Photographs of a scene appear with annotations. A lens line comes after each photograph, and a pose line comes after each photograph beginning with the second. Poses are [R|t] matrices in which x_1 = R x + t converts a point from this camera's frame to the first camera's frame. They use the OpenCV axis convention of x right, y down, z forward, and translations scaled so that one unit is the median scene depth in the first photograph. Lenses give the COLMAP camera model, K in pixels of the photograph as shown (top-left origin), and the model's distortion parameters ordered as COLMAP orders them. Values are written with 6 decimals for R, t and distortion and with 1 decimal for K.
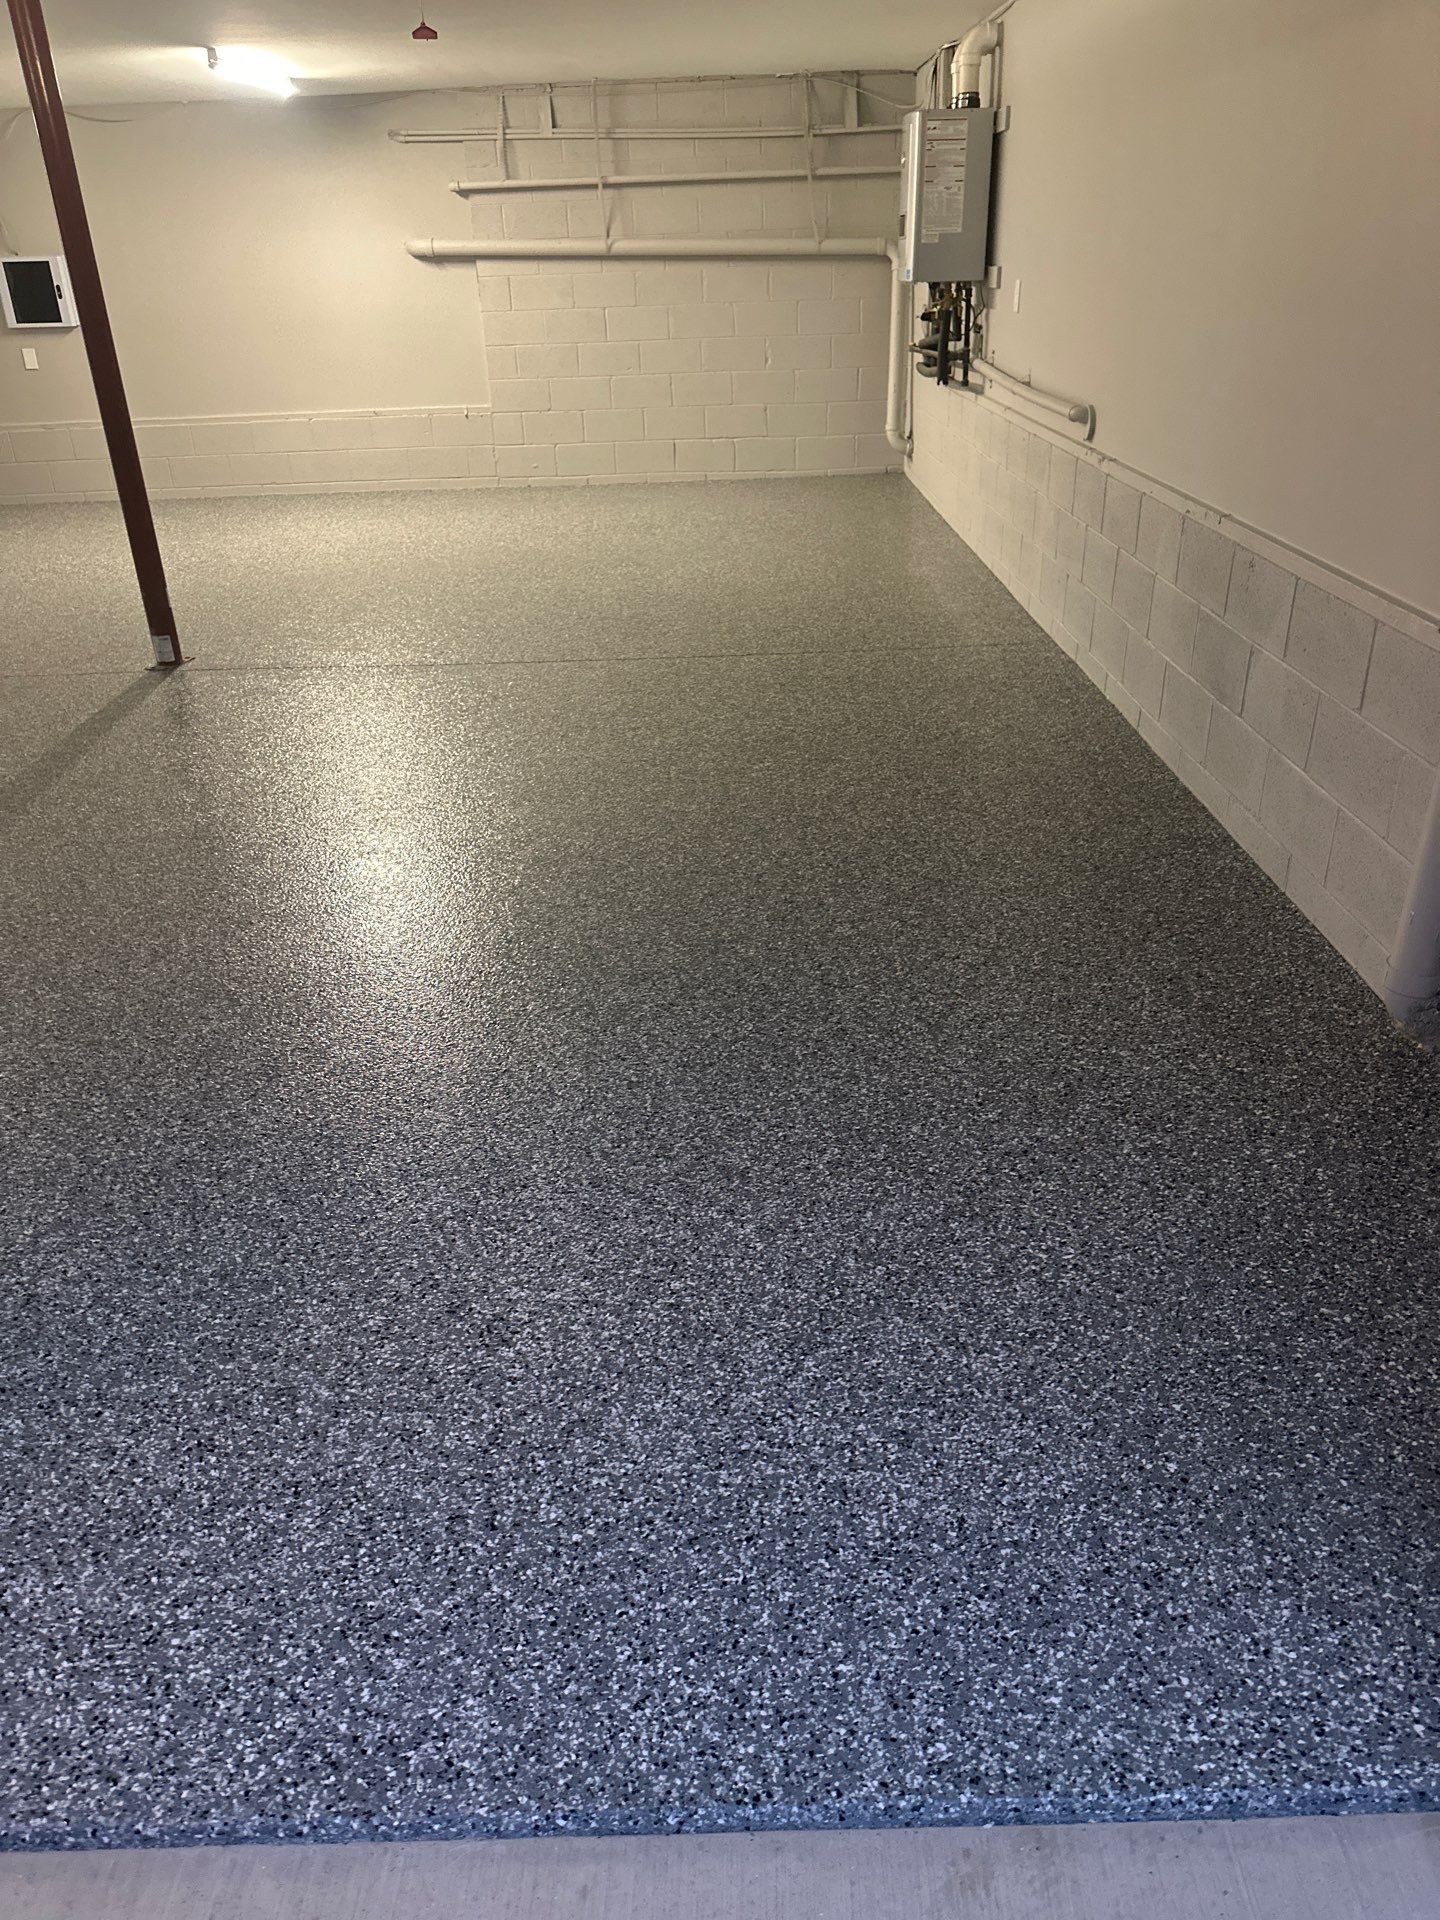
lens RADIAL K [[1350.2, 0, 714.7], [0, 1350.2, 964.3], [0, 0, 1]] dist [0.036435, -0.041974]
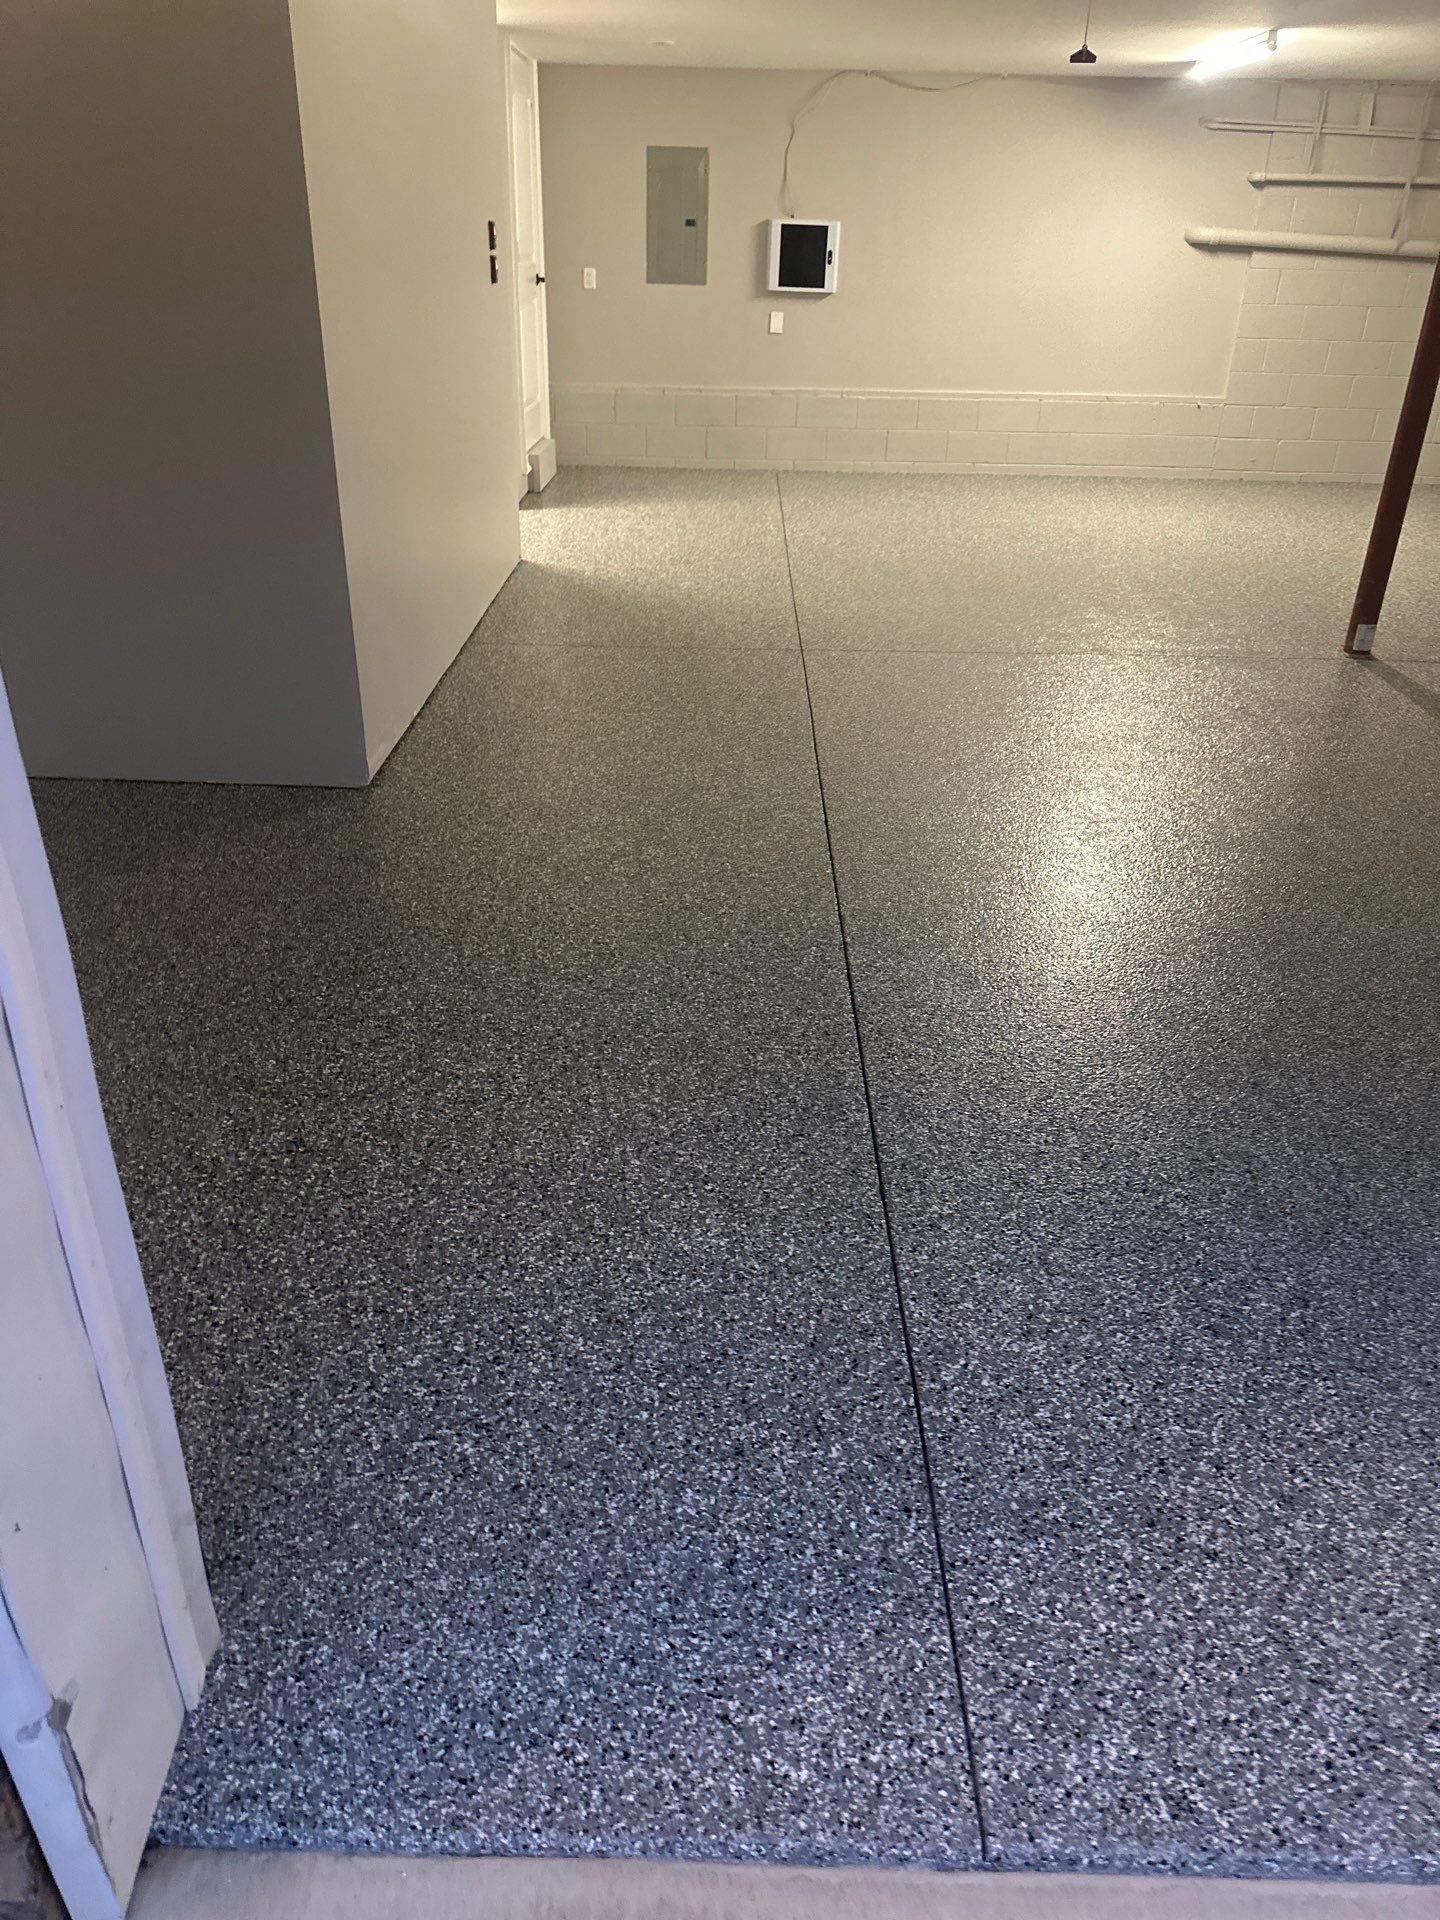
lens RADIAL K [[1350.2, 0, 723.4], [0, 1350.2, 947.3], [0, 0, 1]] dist [0.036435, -0.041974]
pose [[0.997967, 0.063700, -0.001837, -0.846592], [-0.063701, 0.997969, -0.000518, 0.023181], [0.001800, 0.000634, 0.999998, 0.010464]]
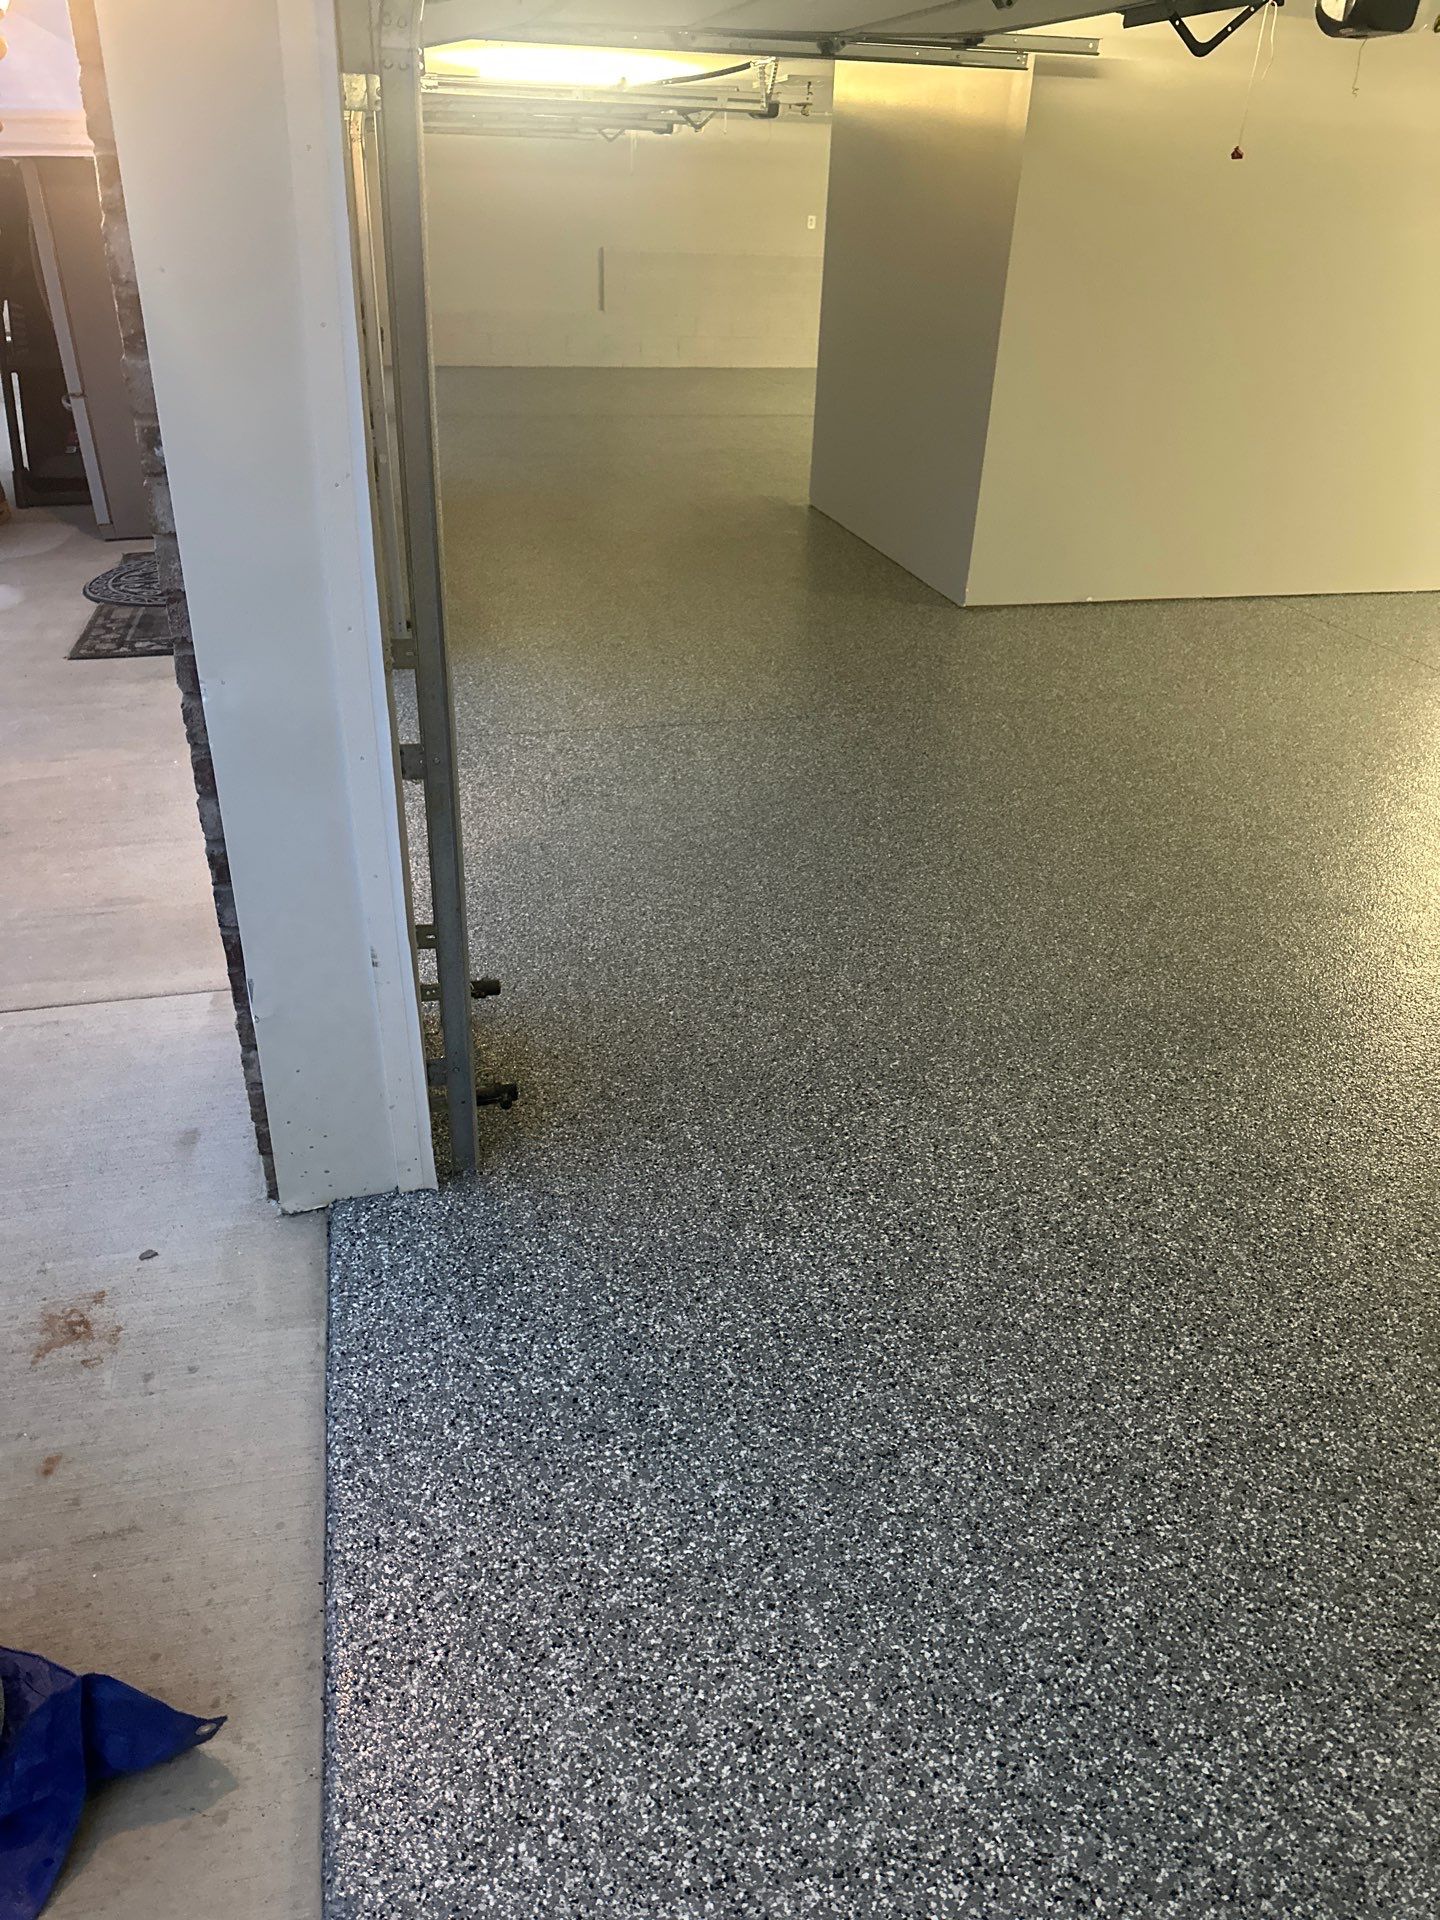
lens RADIAL K [[1350.2, 0, 711.5], [0, 1350.2, 977.5], [0, 0, 1]] dist [0.036435, -0.041974]
pose [[0.221330, 0.521633, -0.823961, 0.032341], [-0.488719, 0.790489, 0.369164, -0.122689], [0.843900, 0.320979, 0.429890, 0.146090]]
